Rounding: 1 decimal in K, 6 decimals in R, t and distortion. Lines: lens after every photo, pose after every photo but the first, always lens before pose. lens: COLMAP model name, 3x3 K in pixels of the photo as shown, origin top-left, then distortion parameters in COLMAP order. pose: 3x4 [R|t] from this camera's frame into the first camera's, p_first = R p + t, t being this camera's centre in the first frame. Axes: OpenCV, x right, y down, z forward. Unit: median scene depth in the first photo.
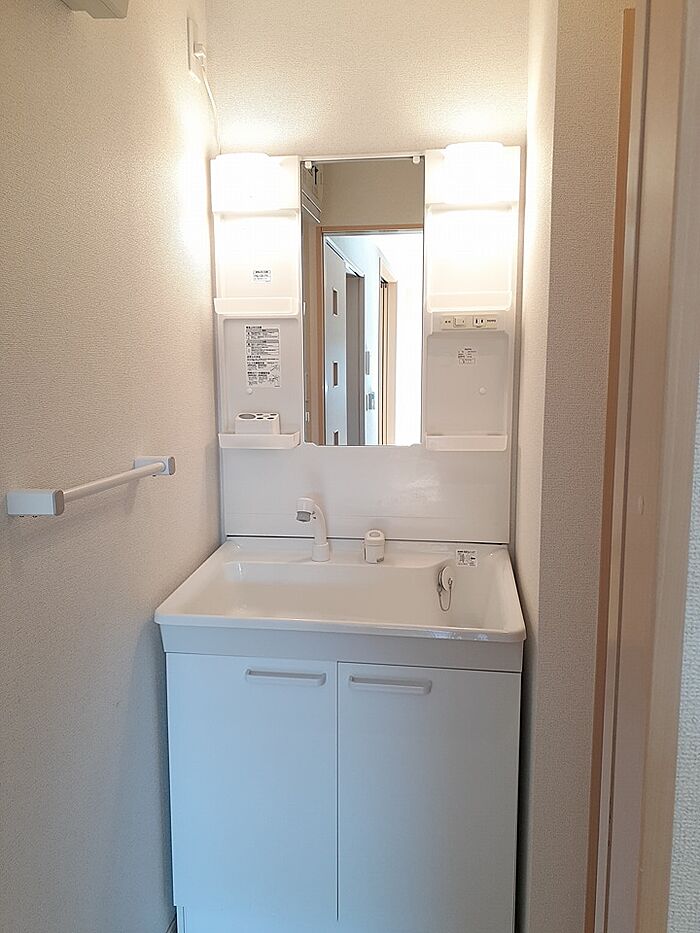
lens RADIAL K [[740.7, 0, 350.0], [0, 740.7, 466.5], [0, 0, 1]] dist [0.065800, 0.001044]
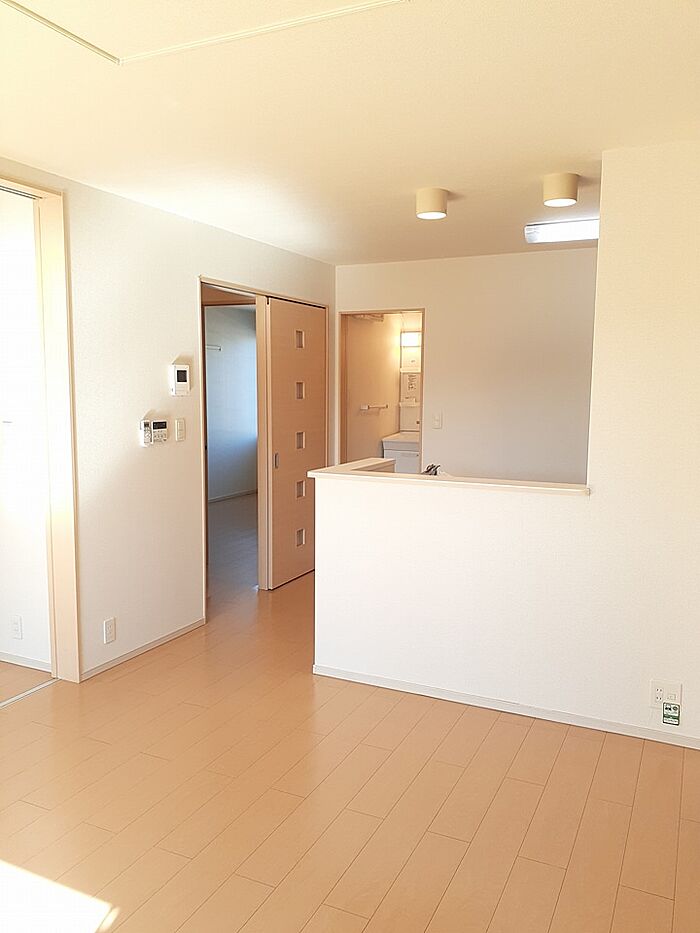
lens RADIAL K [[740.7, 0, 350.0], [0, 740.7, 466.5], [0, 0, 1]] dist [0.065800, 0.001044]
pose [[0.954947, 0.045286, -0.293301, 0.727534], [-0.048810, 0.998797, -0.004704, 0.321613], [0.292735, 0.018809, 0.956009, -2.776680]]
